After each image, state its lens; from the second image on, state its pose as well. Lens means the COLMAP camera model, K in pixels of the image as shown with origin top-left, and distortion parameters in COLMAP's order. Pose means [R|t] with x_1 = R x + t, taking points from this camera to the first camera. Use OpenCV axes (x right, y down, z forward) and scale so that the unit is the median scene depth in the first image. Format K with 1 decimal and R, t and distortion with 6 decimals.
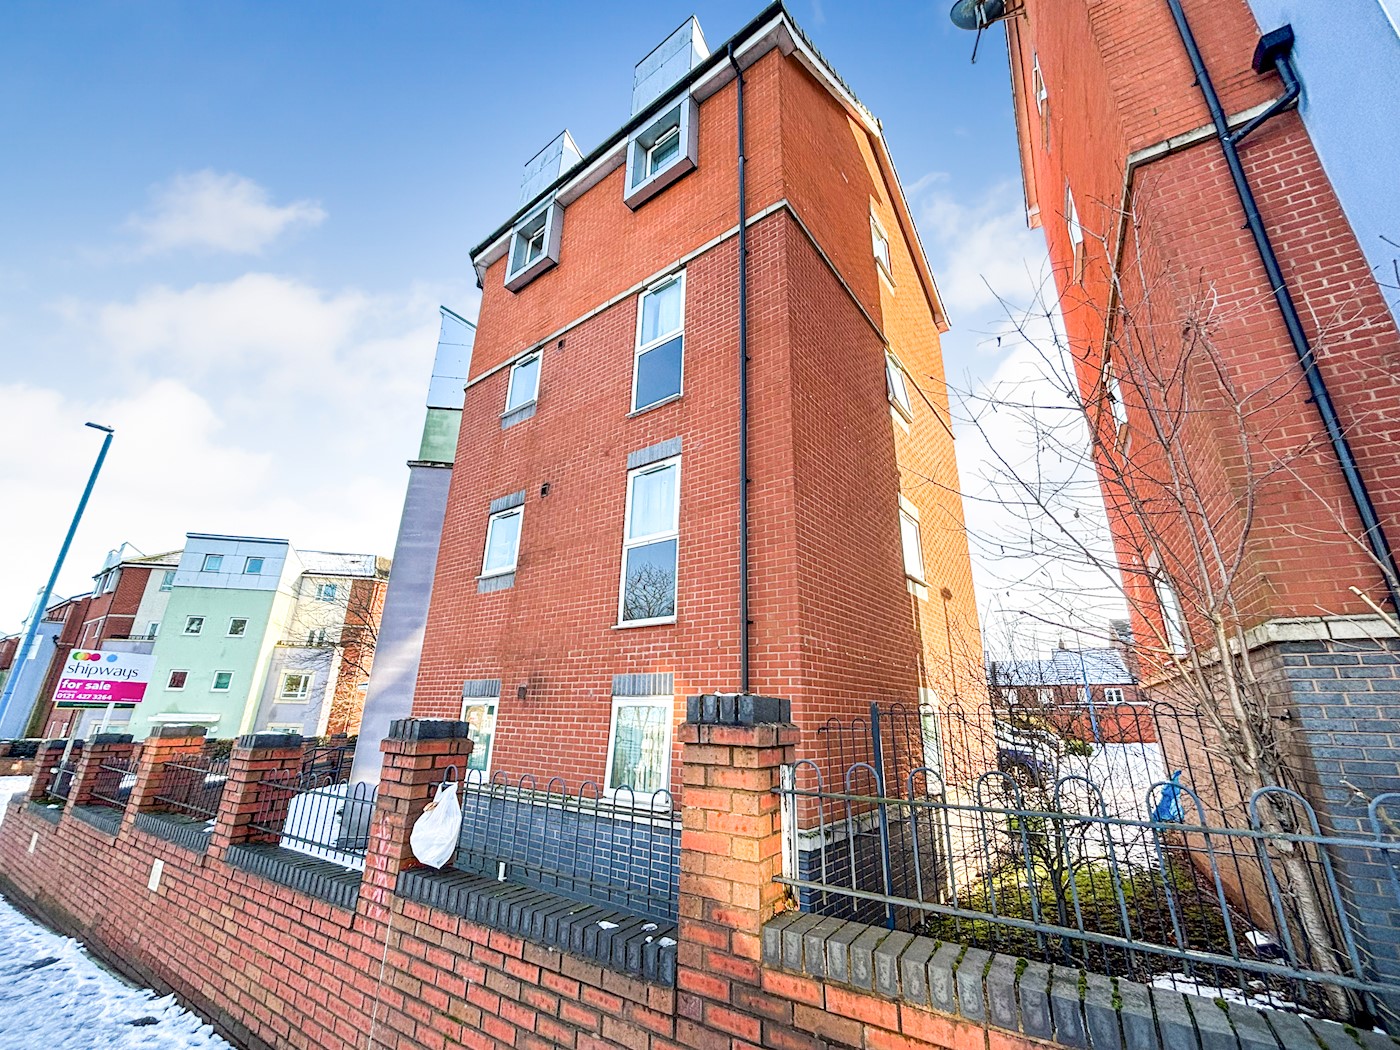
lens RADIAL K [[563.2, 0, 700.0], [0, 563.2, 525.0], [0, 0, 1]] dist [-0.009590, -0.000325]
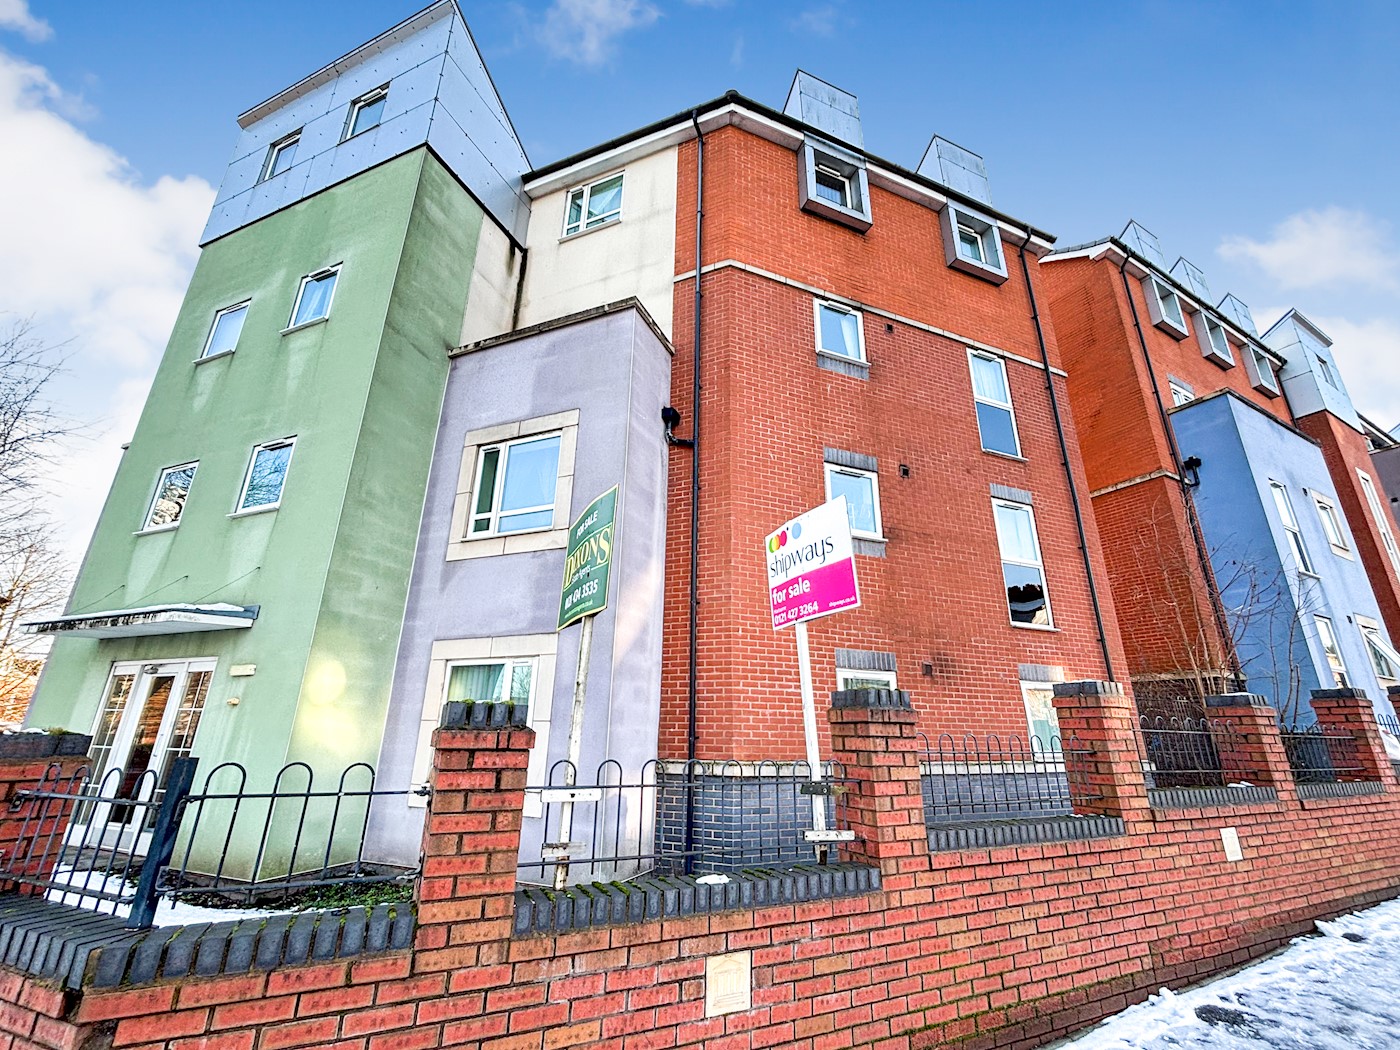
lens RADIAL K [[598.8, 0, 700.0], [0, 598.8, 525.0], [0, 0, 1]] dist [-0.003567, -0.000346]
pose [[0.509001, 0.278109, 0.814600, -1.481471], [-0.283474, 0.947734, -0.146433, 0.327549], [-0.812749, -0.156383, 0.561234, 0.776608]]
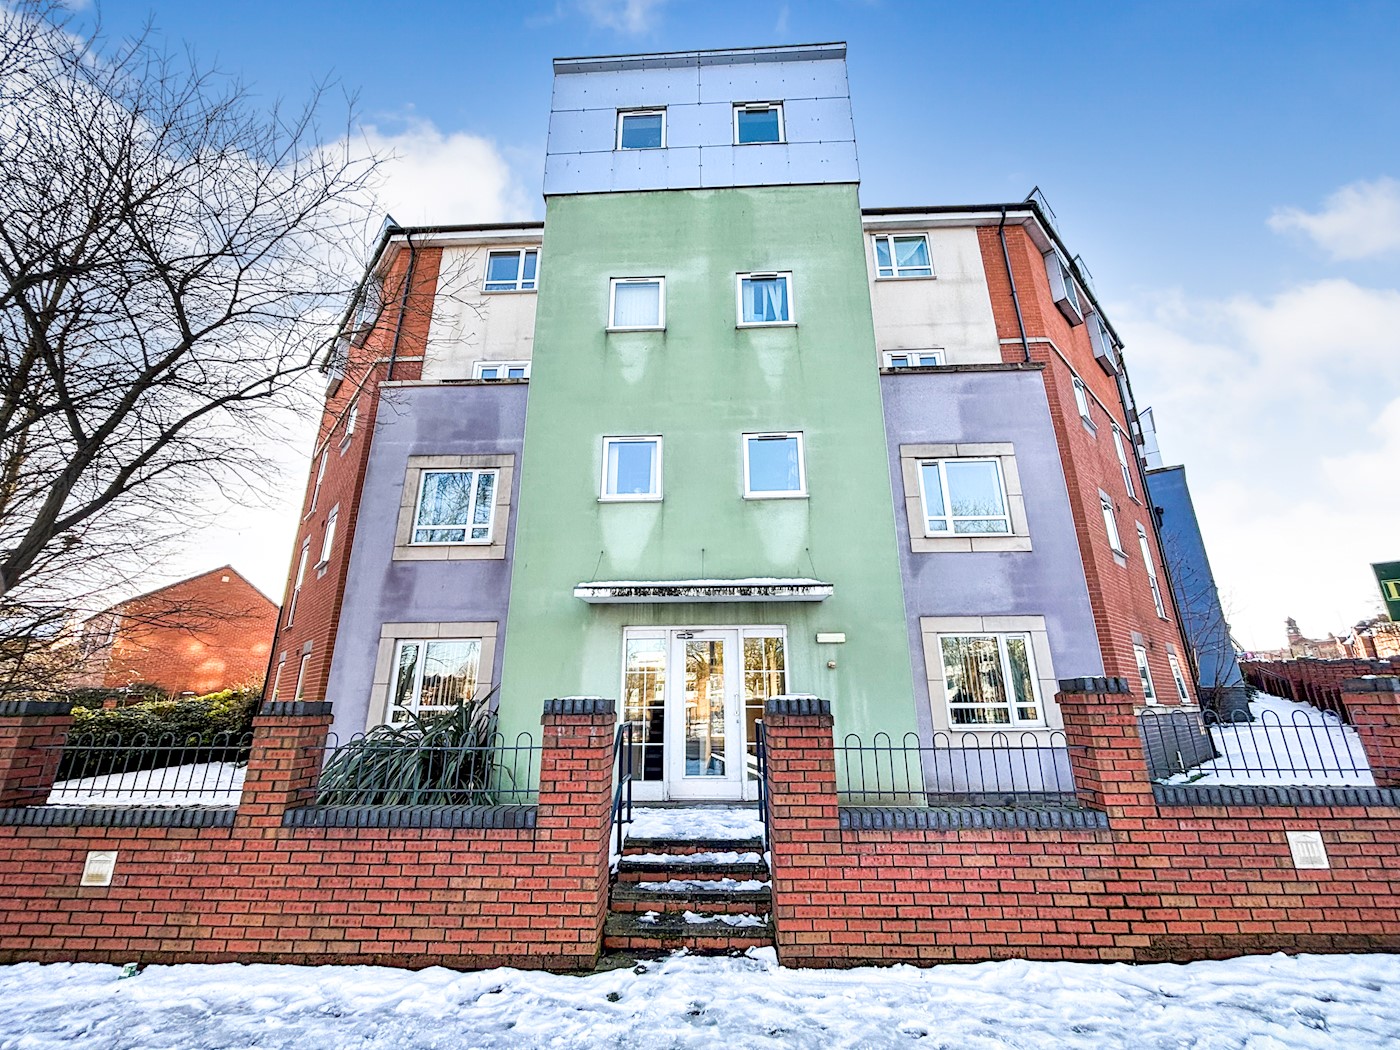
lens RADIAL K [[584.1, 0, 701.4], [0, 584.1, 519.5], [0, 0, 1]] dist [0.000507, 0.000121]
pose [[0.180491, 0.289625, 0.939968, -2.121394], [-0.309889, 0.923737, -0.225119, 0.722002], [-0.933484, -0.250654, 0.256478, 1.850491]]
